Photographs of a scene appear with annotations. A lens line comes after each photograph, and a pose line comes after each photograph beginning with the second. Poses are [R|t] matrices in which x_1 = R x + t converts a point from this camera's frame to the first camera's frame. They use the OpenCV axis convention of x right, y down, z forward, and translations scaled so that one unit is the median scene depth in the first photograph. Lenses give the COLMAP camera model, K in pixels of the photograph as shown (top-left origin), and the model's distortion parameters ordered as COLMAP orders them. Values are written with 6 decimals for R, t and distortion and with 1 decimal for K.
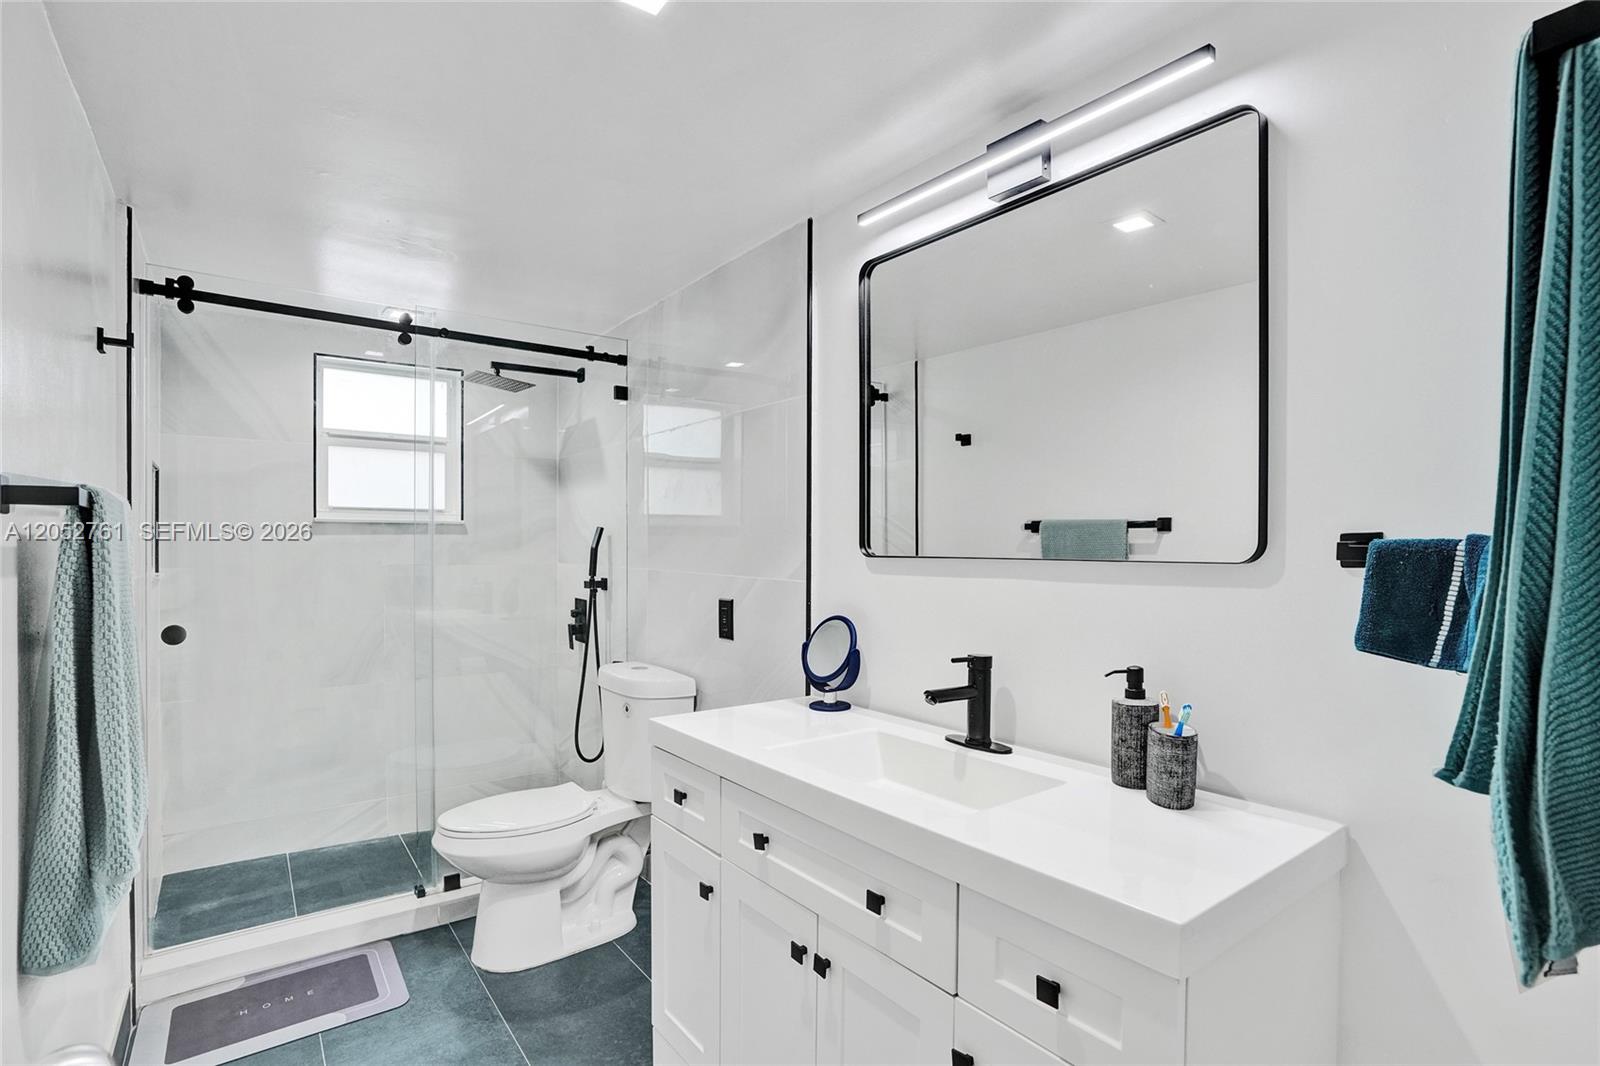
lens RADIAL K [[766.6, 0, 792.6], [0, 766.6, 540.8], [0, 0, 1]] dist [-0.049719, 0.024622]
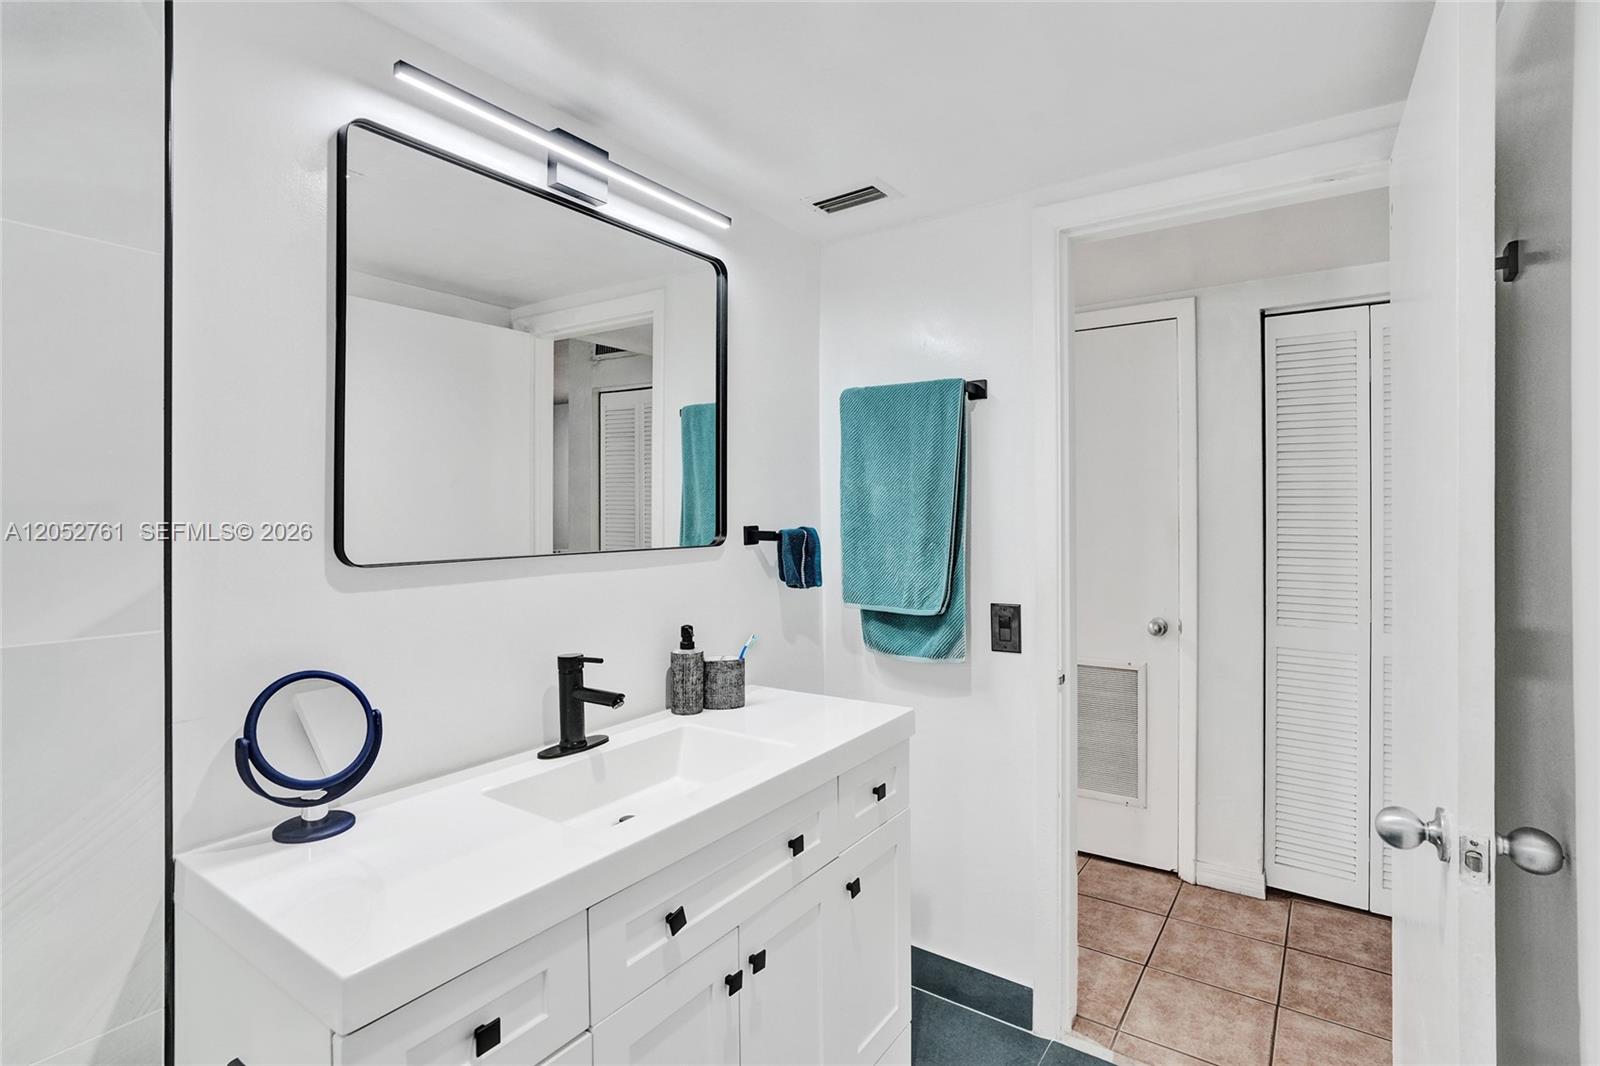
lens RADIAL K [[766.6, 0, 794.2], [0, 766.6, 525.7], [0, 0, 1]] dist [-0.049719, 0.024622]
pose [[-0.296425, 0.004605, 0.955045, -0.812942], [0.018558, 0.999827, 0.000939, -0.009925], [-0.954876, 0.018002, -0.296460, 1.087382]]
